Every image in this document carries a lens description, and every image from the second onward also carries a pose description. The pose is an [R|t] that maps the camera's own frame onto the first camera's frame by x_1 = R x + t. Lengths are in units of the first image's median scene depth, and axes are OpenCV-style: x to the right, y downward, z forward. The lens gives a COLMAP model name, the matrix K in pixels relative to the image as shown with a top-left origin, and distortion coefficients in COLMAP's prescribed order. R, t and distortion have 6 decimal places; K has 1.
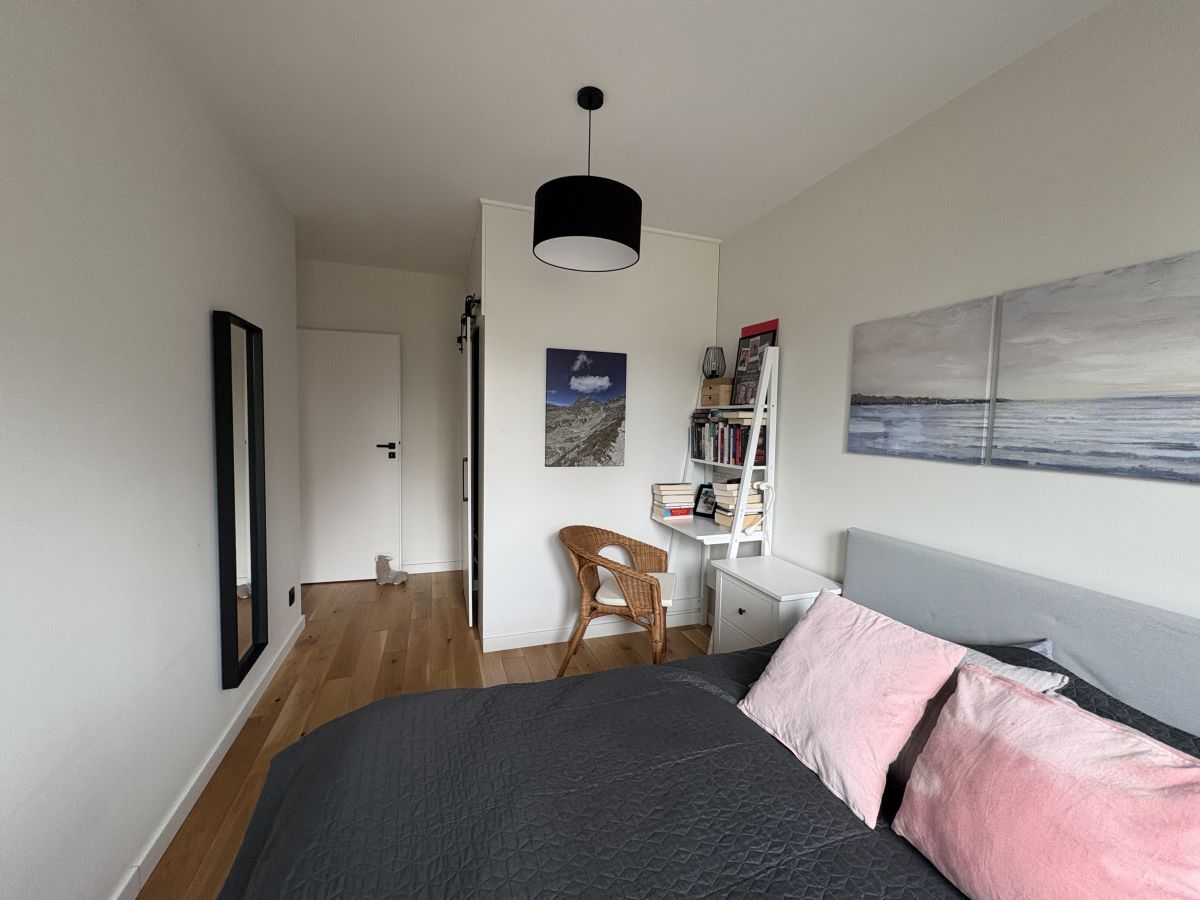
lens RADIAL K [[492.0, 0, 596.8], [0, 492.0, 450.7], [0, 0, 1]] dist [-0.001392, -0.000967]
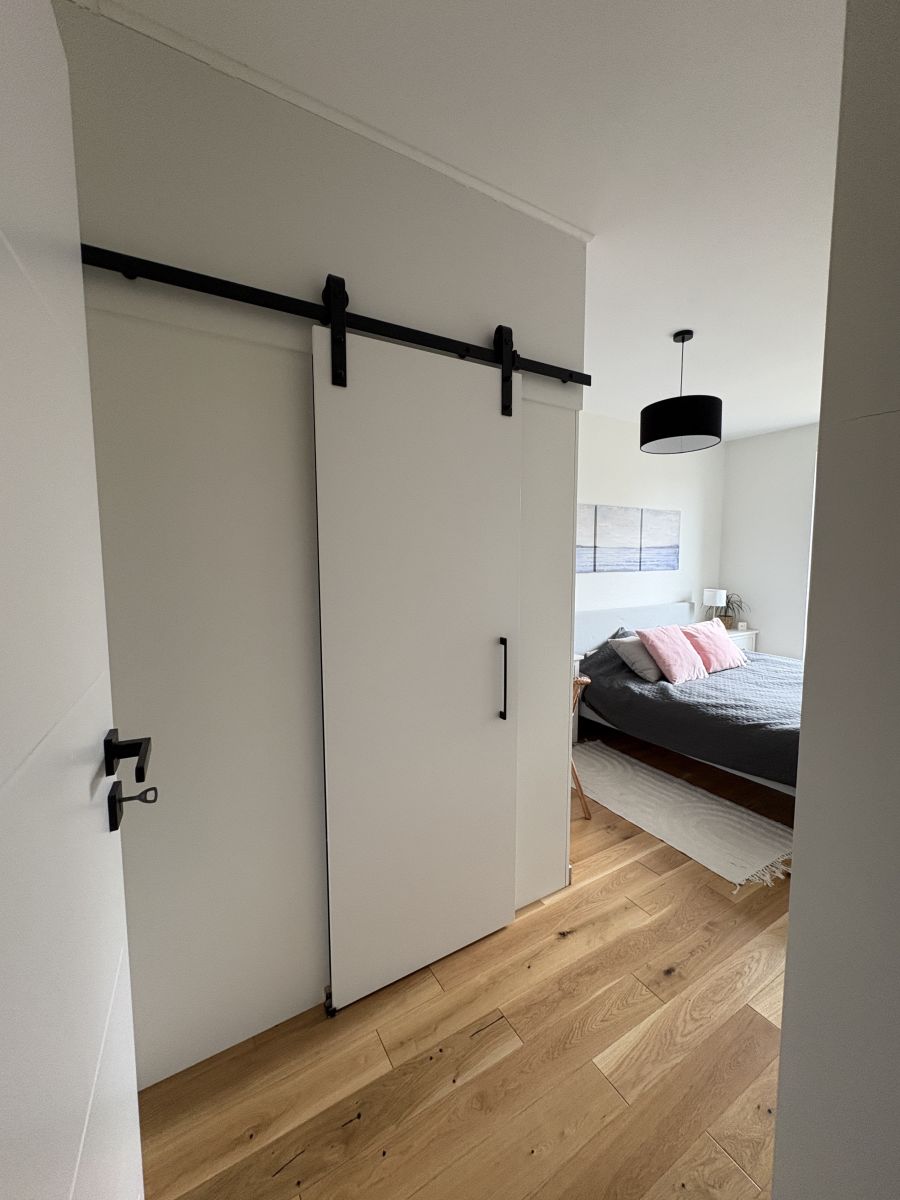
lens RADIAL K [[492.0, 0, 440.6], [0, 492.0, 603.5], [0, 0, 1]] dist [-0.001392, -0.000967]
pose [[-0.220596, -0.114402, 0.968633, -1.205340], [0.057740, 0.989824, 0.130055, -0.150732], [-0.973655, 0.084618, -0.211746, 1.863238]]
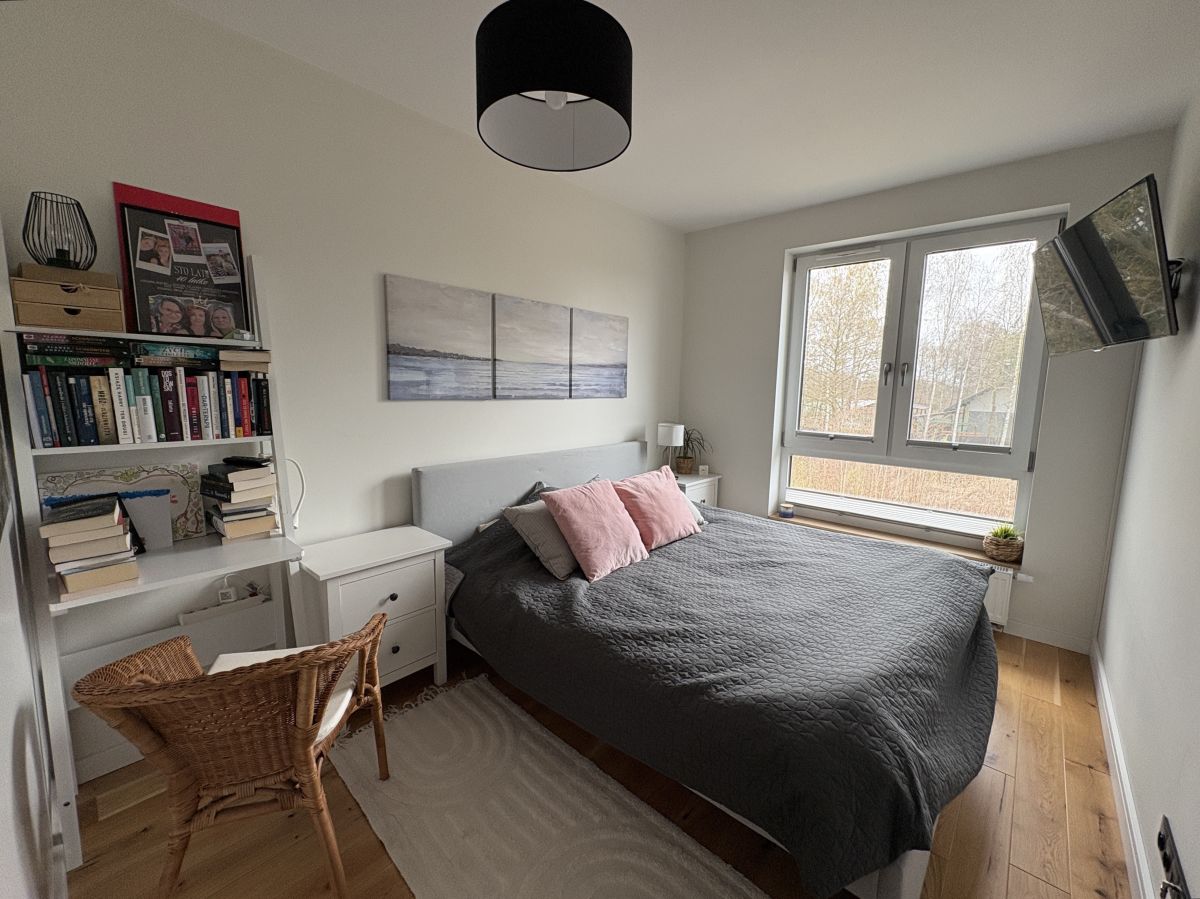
lens RADIAL K [[492.0, 0, 594.5], [0, 492.0, 445.8], [0, 0, 1]] dist [-0.001392, -0.000967]
pose [[-0.492643, -0.142530, 0.858480, -0.638971], [0.021275, 0.984229, 0.175616, -0.080298], [-0.869971, 0.104780, -0.481841, 1.215330]]
